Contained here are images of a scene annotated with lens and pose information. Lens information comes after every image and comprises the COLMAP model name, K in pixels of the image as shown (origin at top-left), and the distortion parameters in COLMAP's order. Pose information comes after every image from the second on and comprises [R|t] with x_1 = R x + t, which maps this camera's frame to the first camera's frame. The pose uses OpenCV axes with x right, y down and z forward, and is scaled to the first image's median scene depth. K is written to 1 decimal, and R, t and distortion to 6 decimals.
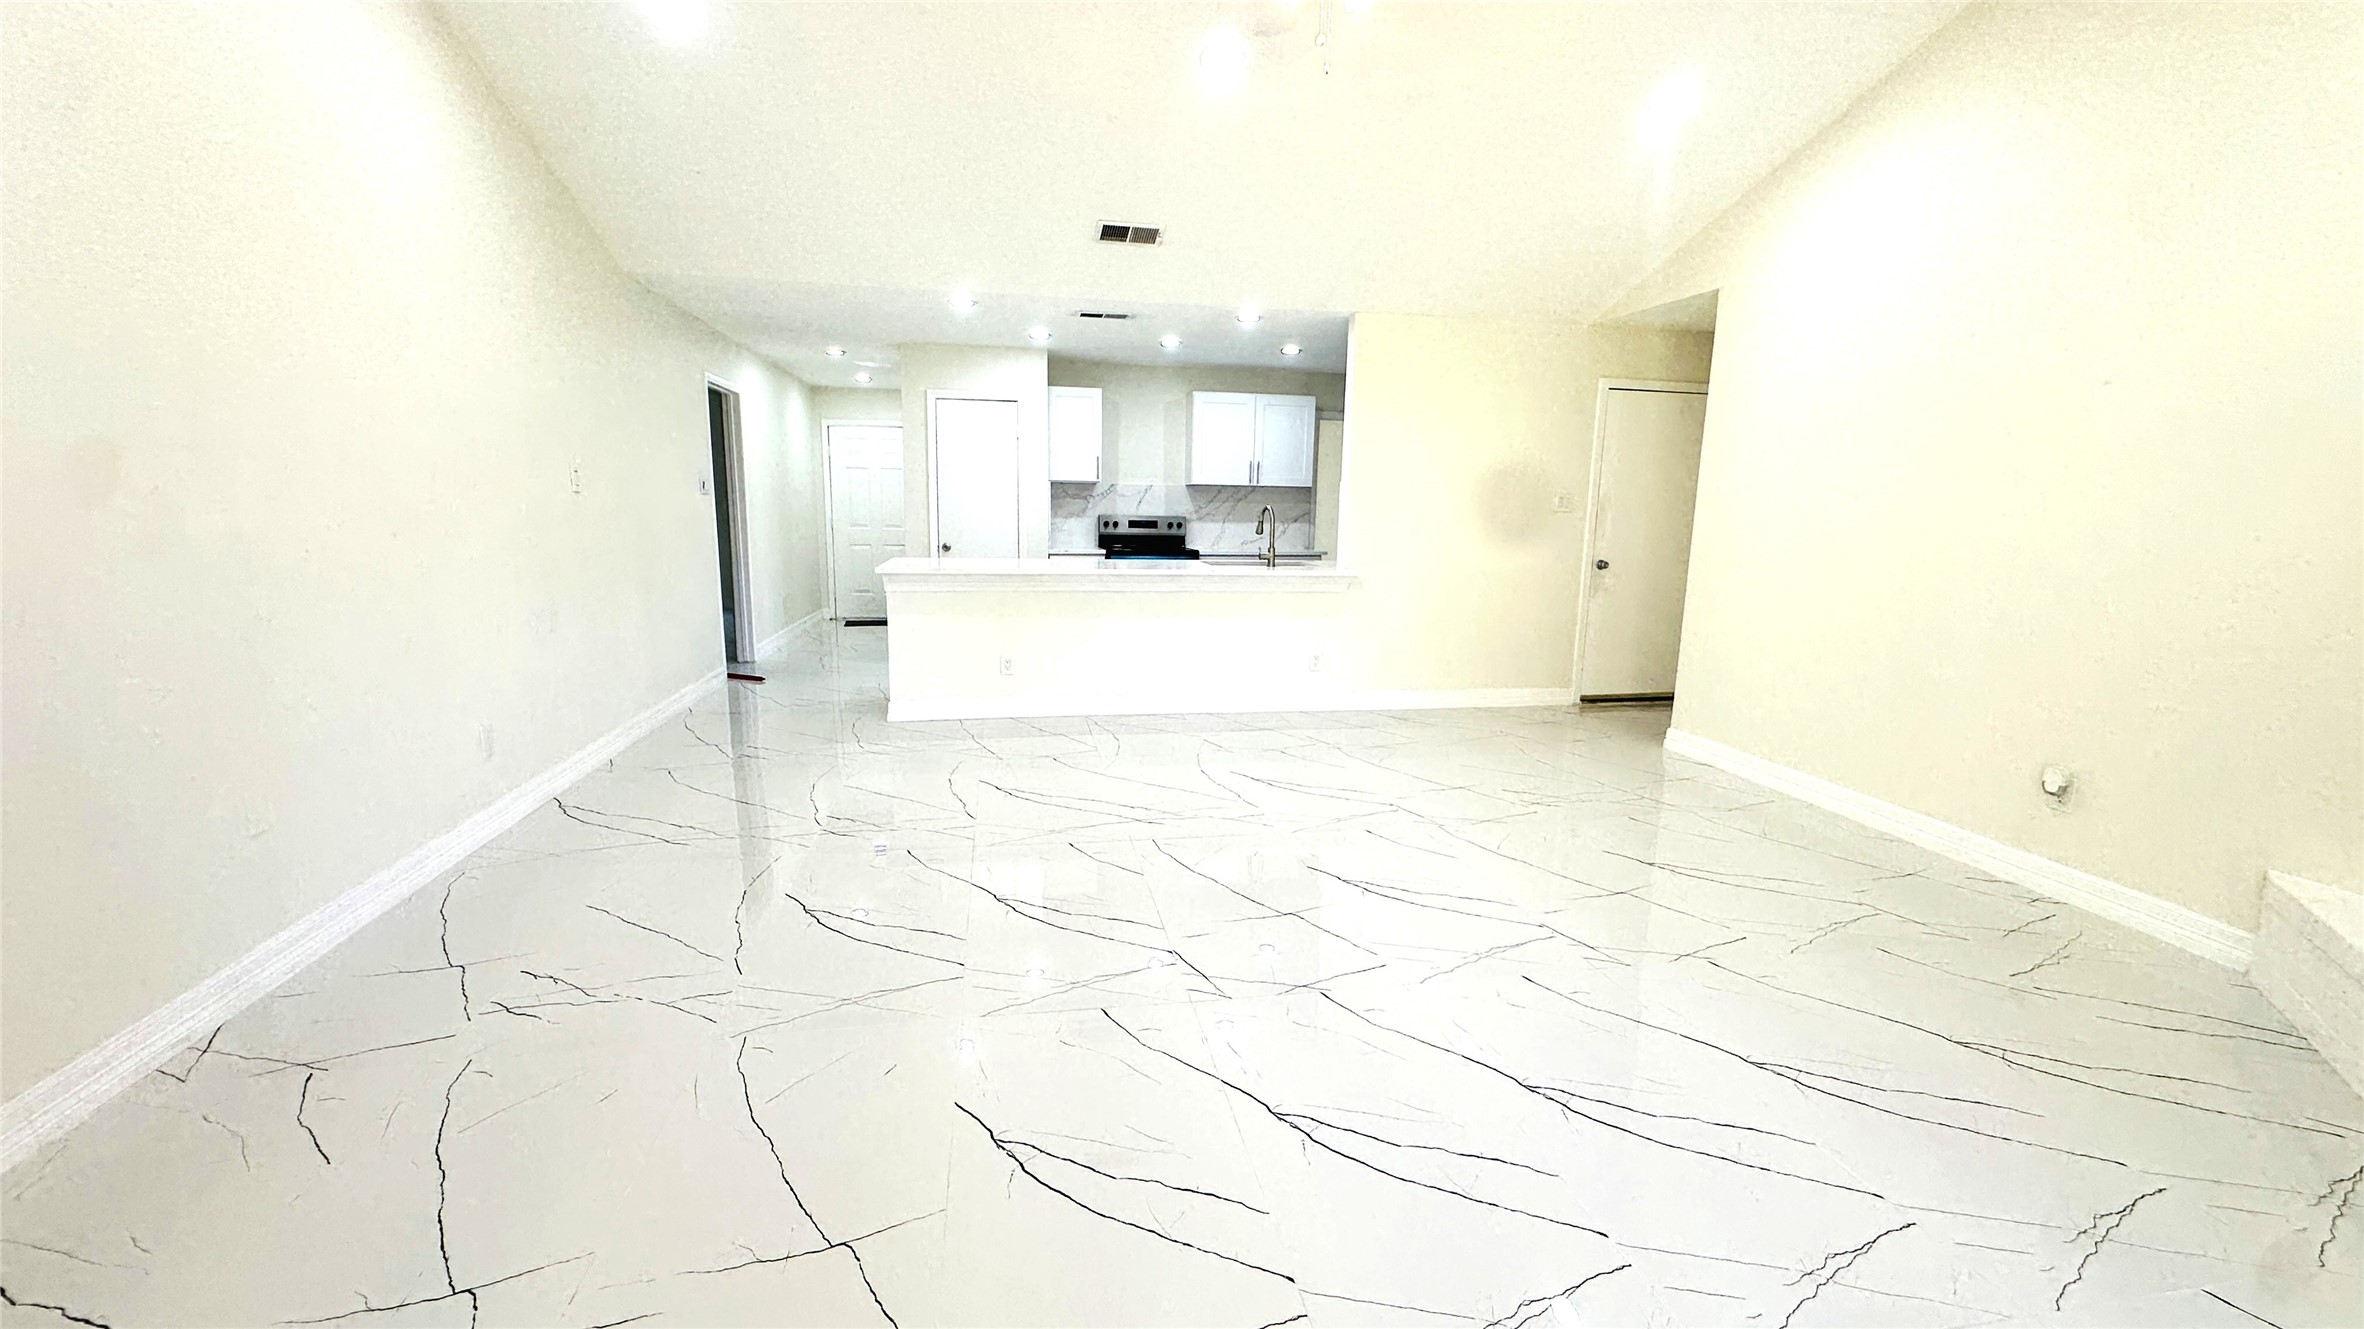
lens RADIAL K [[943.3, 0, 1182.1], [0, 943.3, 665.2], [0, 0, 1]] dist [-0.001867, 0.000492]
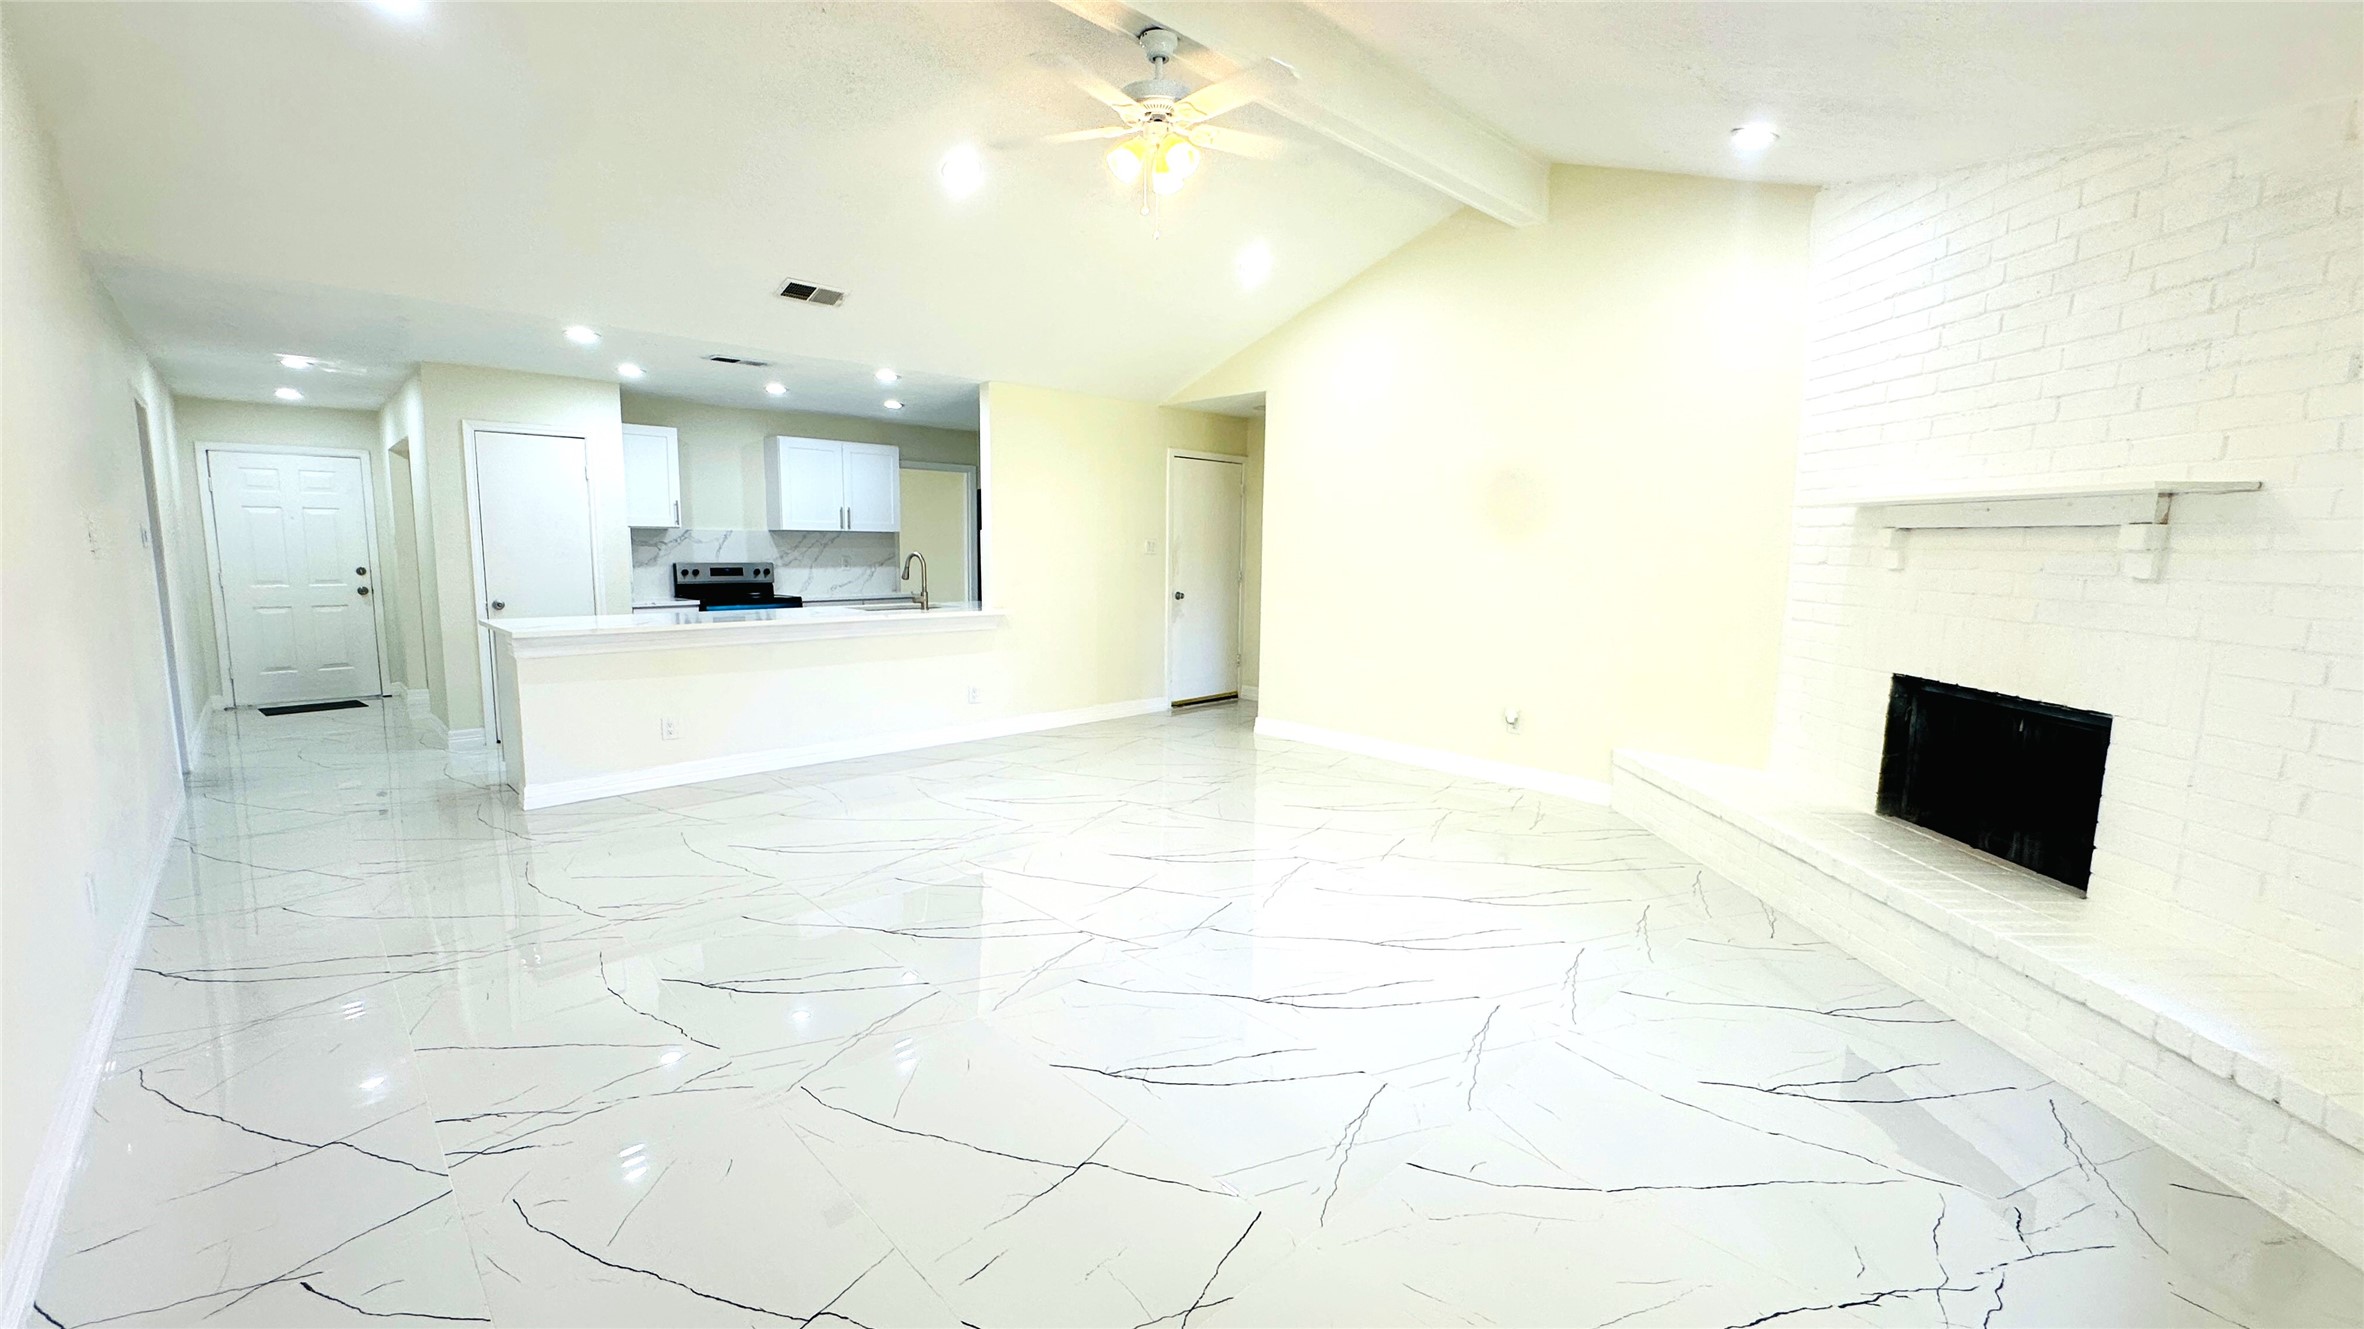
lens RADIAL K [[943.3, 0, 1177.9], [0, 943.3, 662.2], [0, 0, 1]] dist [-0.001867, 0.000492]
pose [[0.836904, -0.076956, 0.541912, -0.183937], [0.099219, 0.994994, -0.011932, -0.003217], [-0.538281, 0.063755, 0.840351, -0.032013]]
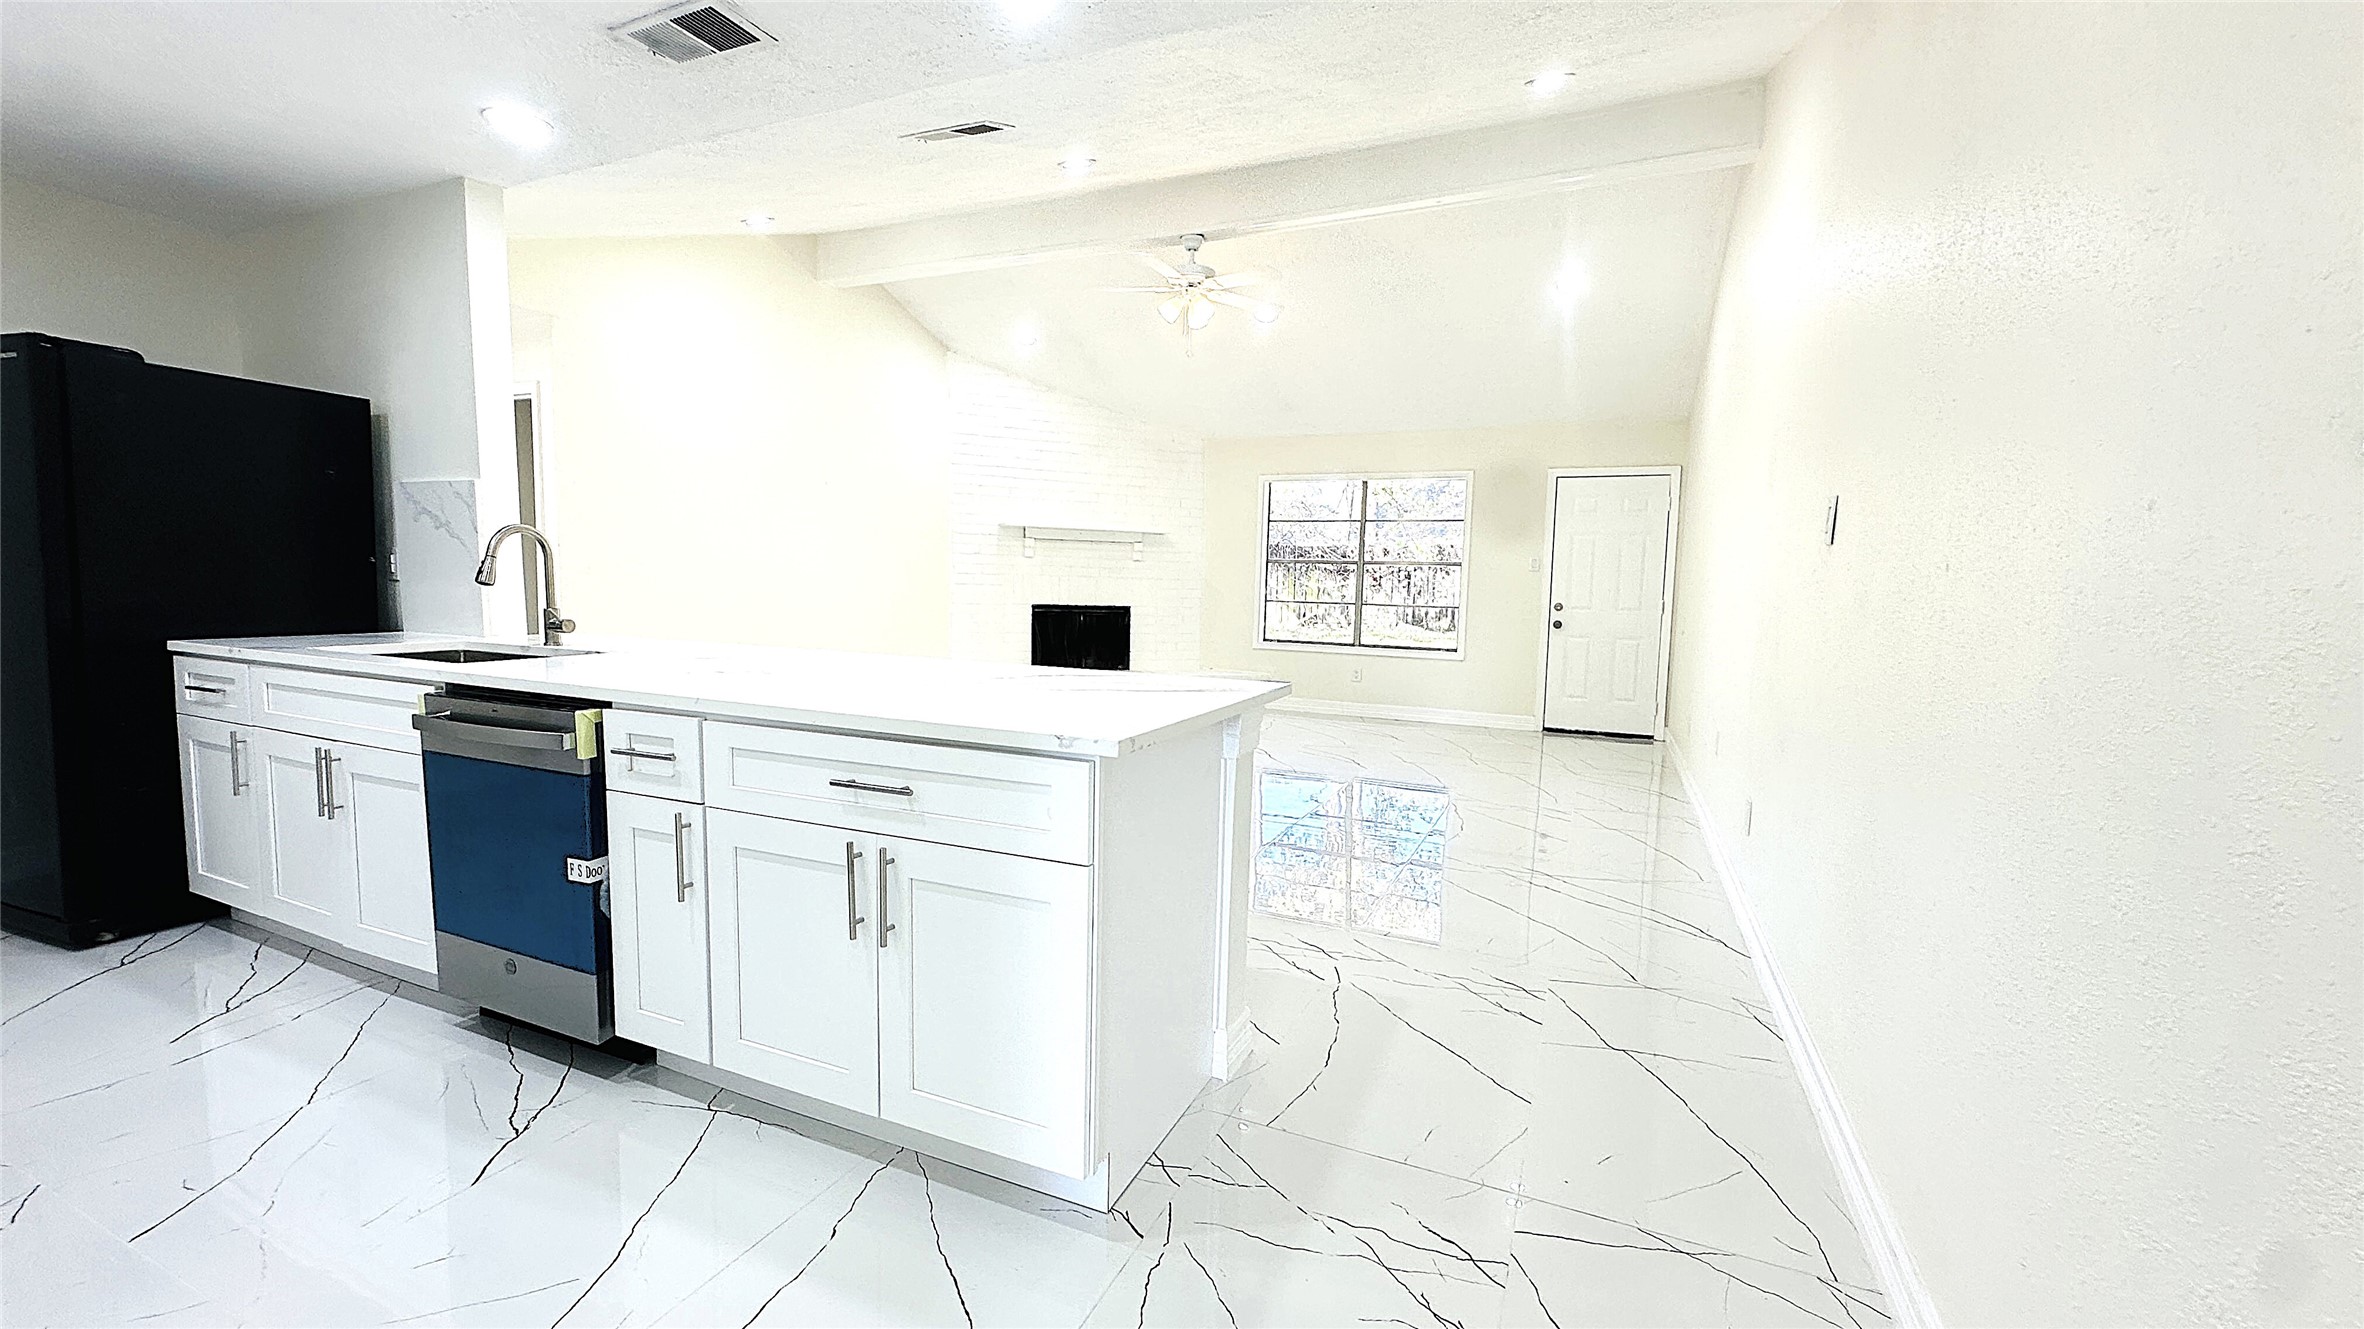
lens RADIAL K [[943.3, 0, 1182.1], [0, 943.3, 662.1], [0, 0, 1]] dist [-0.001867, 0.000492]
pose [[-0.820536, -0.092760, 0.564019, -0.349627], [0.059067, 0.967701, 0.245082, -0.148653], [-0.568535, 0.234413, -0.788554, 0.899706]]
